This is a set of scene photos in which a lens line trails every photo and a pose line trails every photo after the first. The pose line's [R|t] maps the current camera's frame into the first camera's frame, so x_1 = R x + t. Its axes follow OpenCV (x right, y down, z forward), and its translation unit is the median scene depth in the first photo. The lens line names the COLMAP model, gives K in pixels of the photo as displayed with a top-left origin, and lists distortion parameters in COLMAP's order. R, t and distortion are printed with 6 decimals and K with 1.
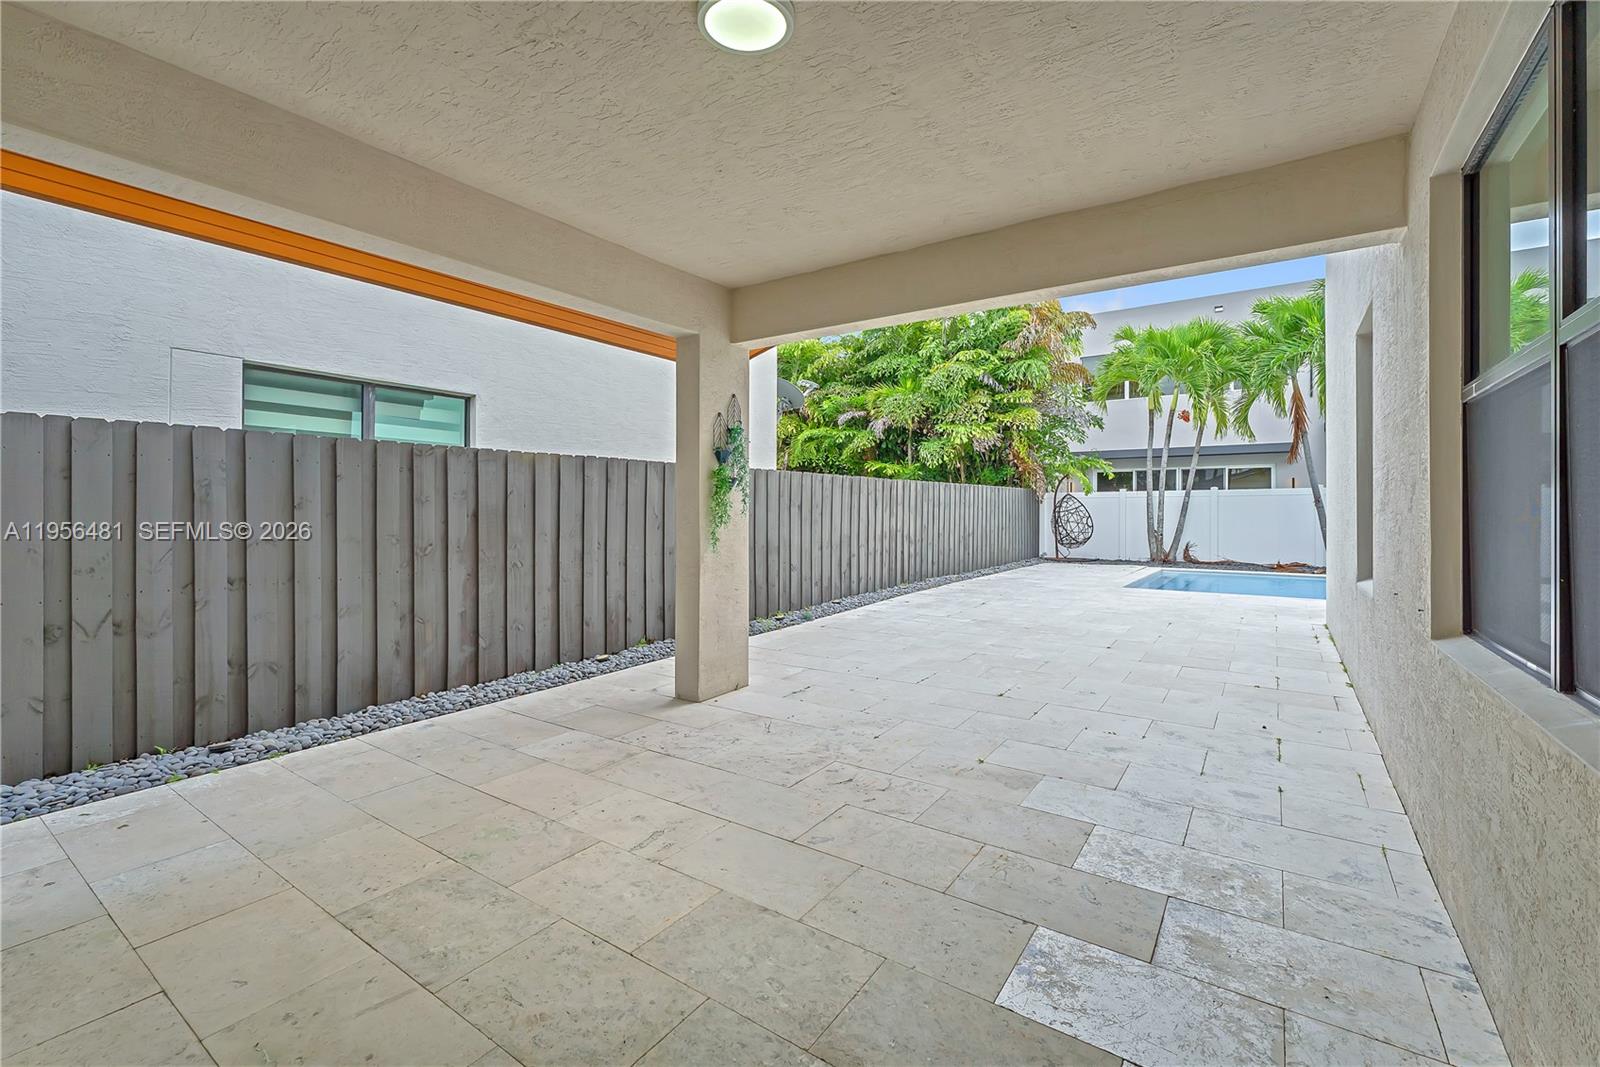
lens RADIAL K [[691.0, 0, 784.9], [0, 691.0, 510.7], [0, 0, 1]] dist [-0.004208, -0.000537]
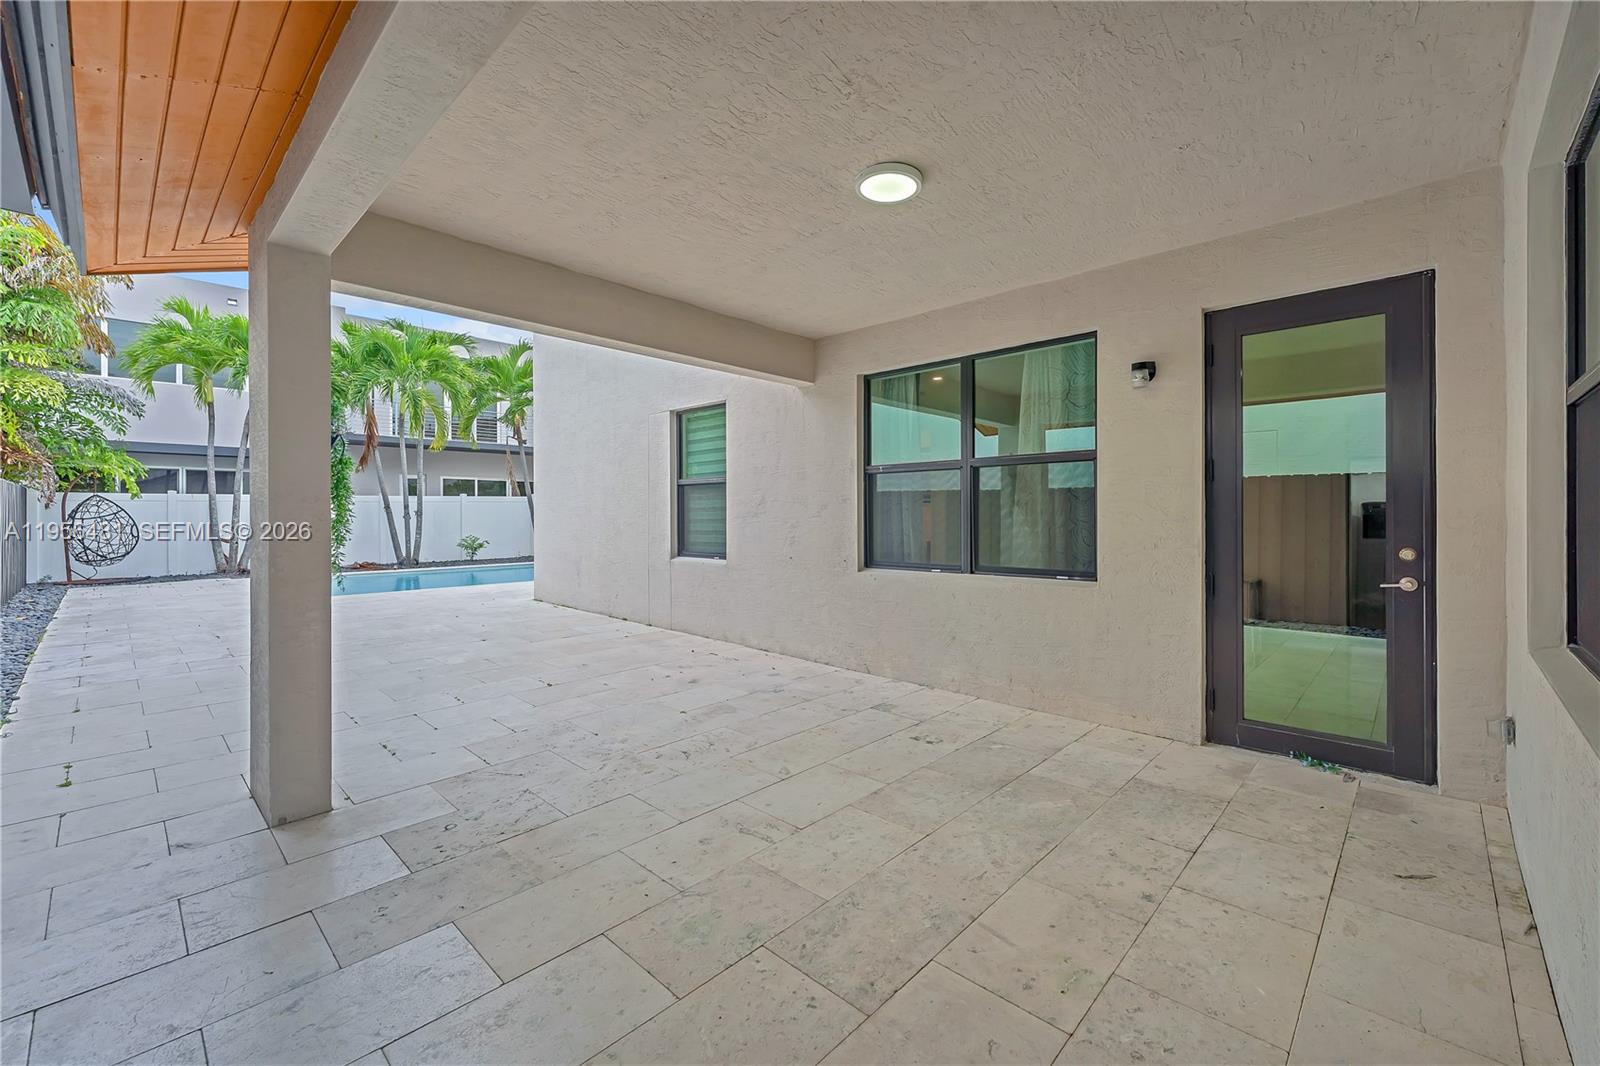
lens RADIAL K [[658.2, 0, 805.5], [0, 658.2, 515.8], [0, 0, 1]] dist [-0.008592, 0.000408]
pose [[0.140295, -0.007648, 0.990080, -0.764999], [0.005040, 0.999963, 0.007010, -0.009892], [-0.990097, 0.004006, 0.140328, 0.510709]]
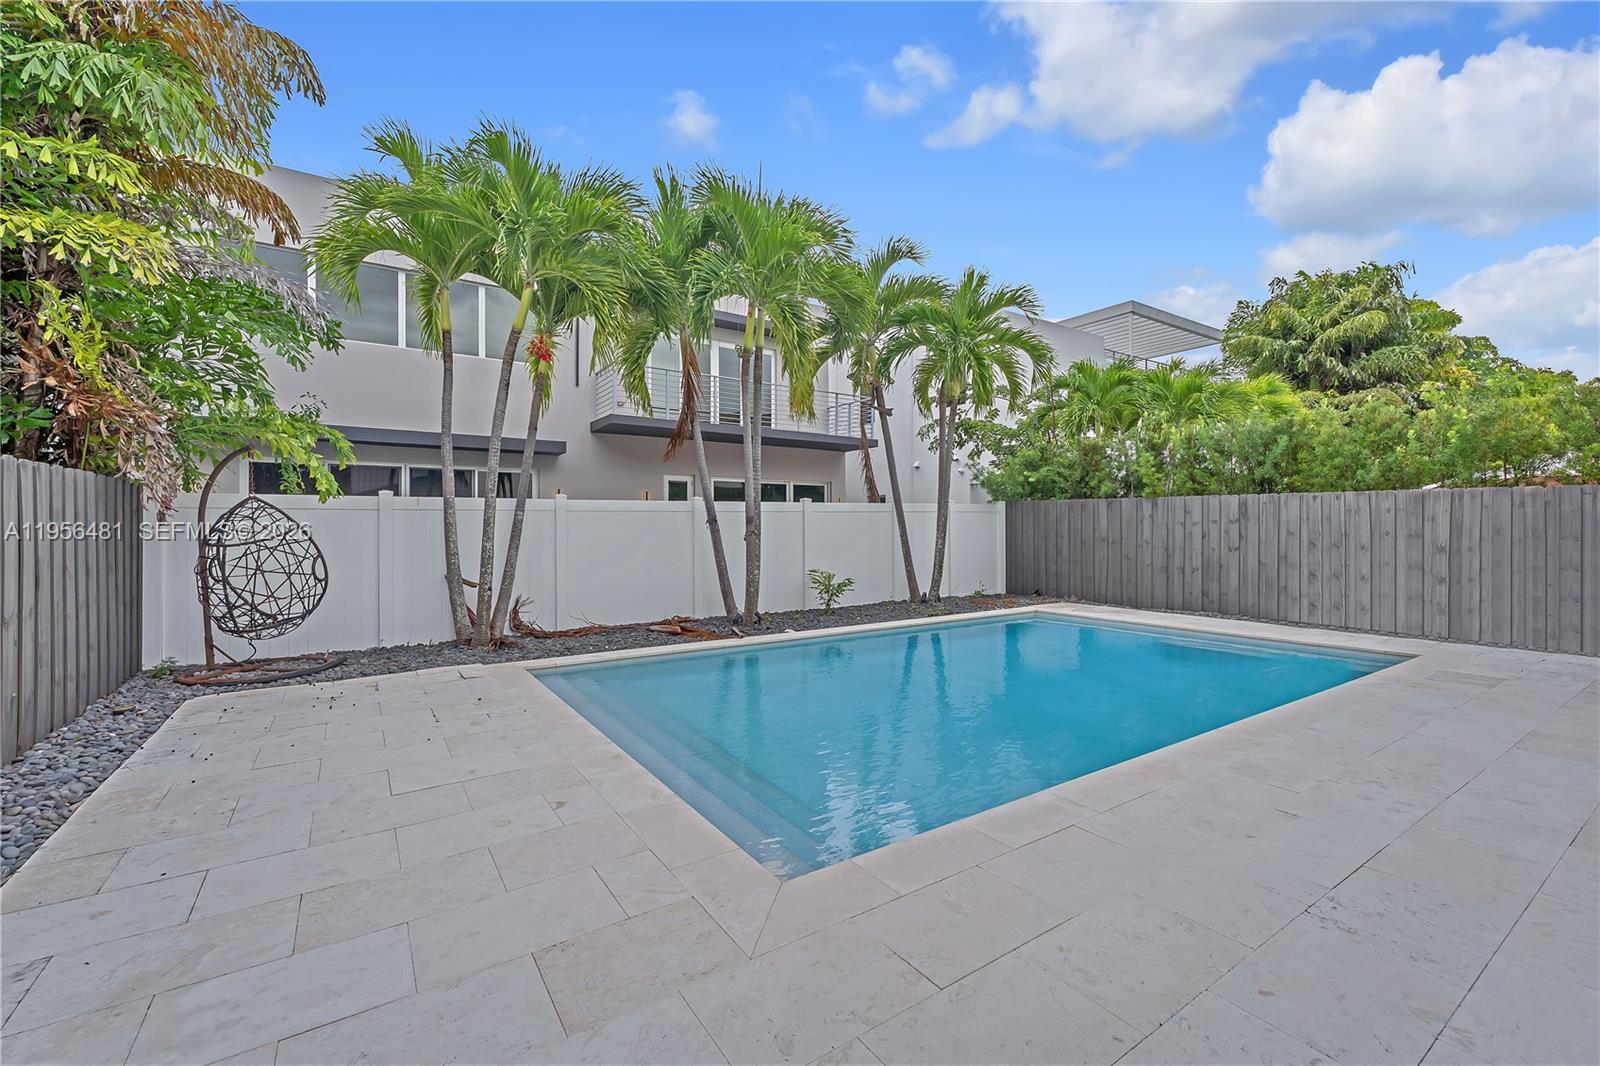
lens RADIAL K [[658.2, 0, 802.0], [0, 658.2, 529.3], [0, 0, 1]] dist [-0.008592, 0.000408]
pose [[0.358928, 0.000275, 0.933365, 0.744639], [0.010672, 0.999933, -0.004398, -0.004753], [-0.933304, 0.011540, 0.358901, 2.384769]]
